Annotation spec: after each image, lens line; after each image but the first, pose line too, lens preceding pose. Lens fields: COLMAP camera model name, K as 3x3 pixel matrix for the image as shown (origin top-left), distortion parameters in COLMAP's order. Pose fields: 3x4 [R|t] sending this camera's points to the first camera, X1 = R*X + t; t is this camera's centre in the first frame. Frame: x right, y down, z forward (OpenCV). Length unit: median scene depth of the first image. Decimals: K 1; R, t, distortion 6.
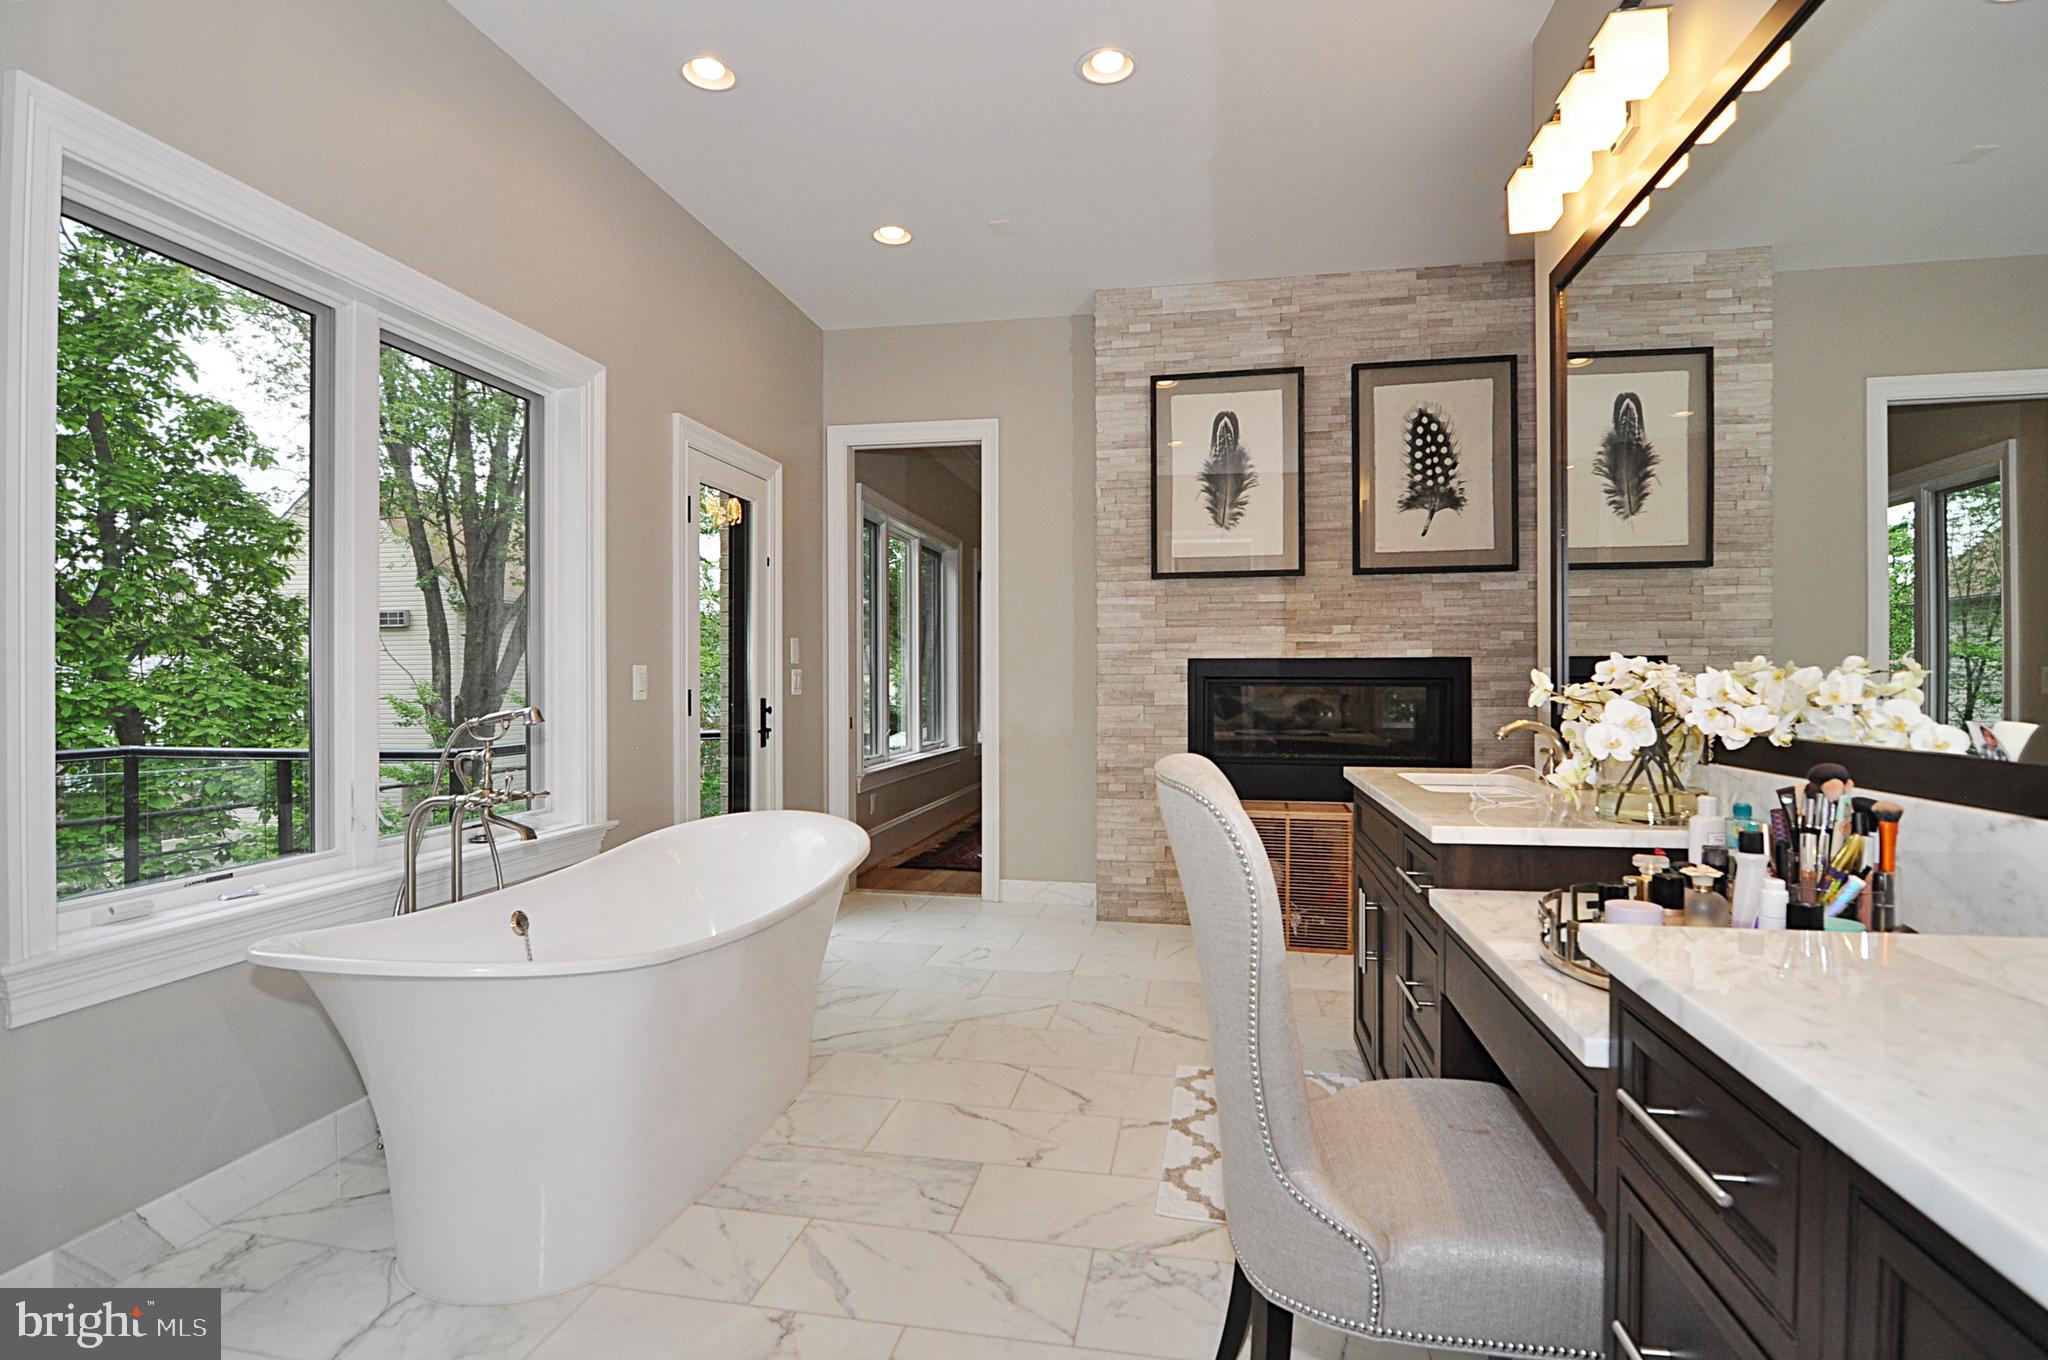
lens RADIAL K [[985.1, 0, 1030.0], [0, 985.1, 677.6], [0, 0, 1]] dist [-0.010461, -0.007838]
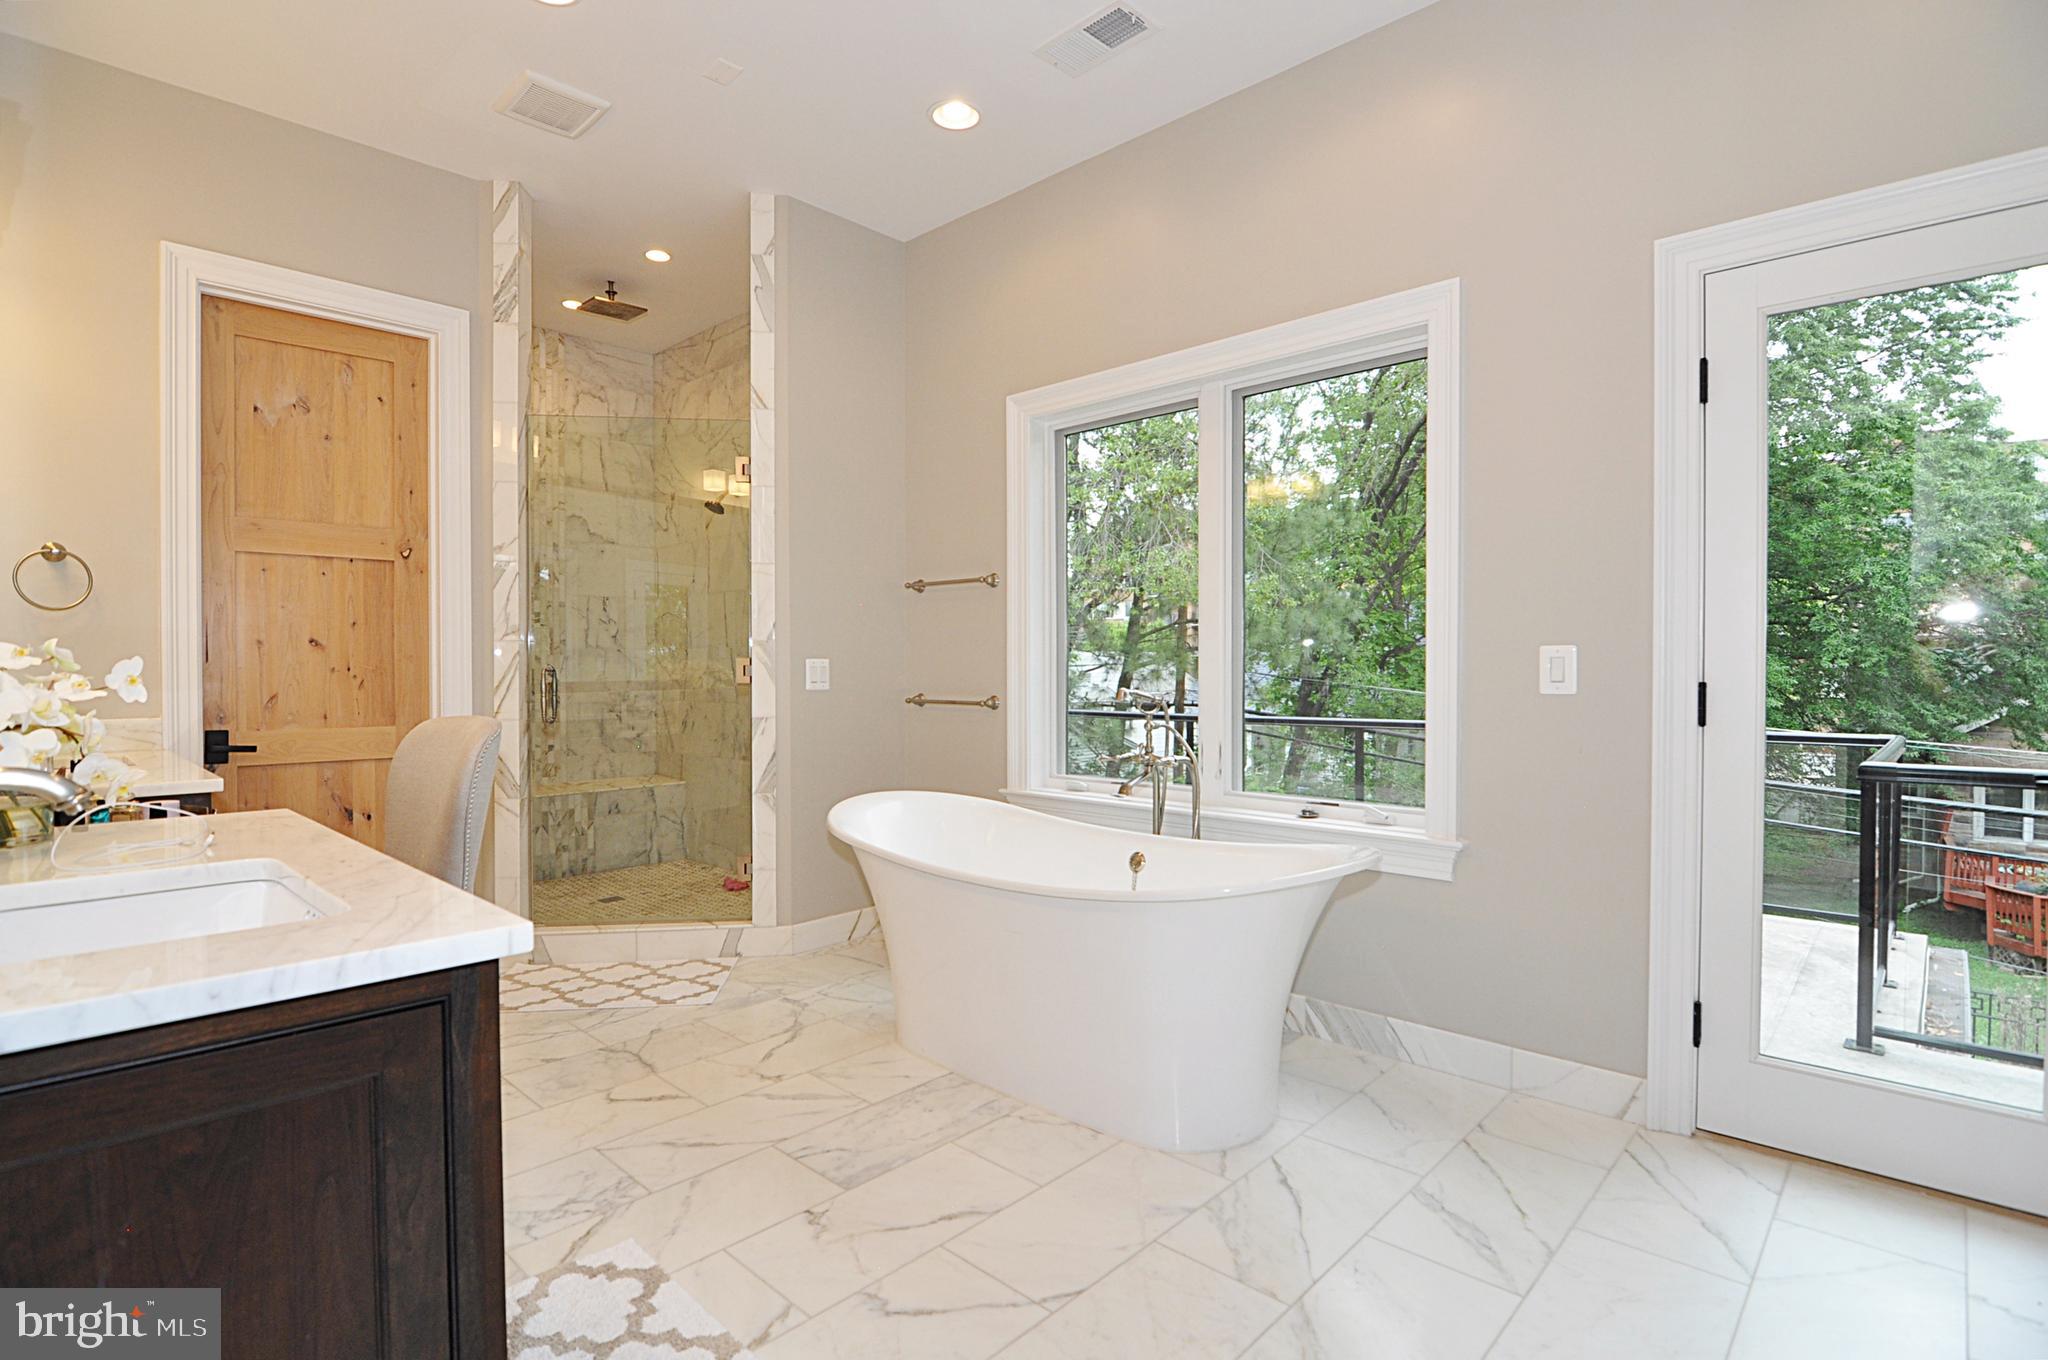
lens RADIAL K [[985.1, 0, 1030.0], [0, 985.1, 677.6], [0, 0, 1]] dist [-0.010461, -0.007838]
pose [[-0.534092, 0.015052, -0.845293, 0.637756], [0.003328, 0.999871, 0.015702, -0.003214], [0.845420, 0.005573, -0.534073, 1.642762]]
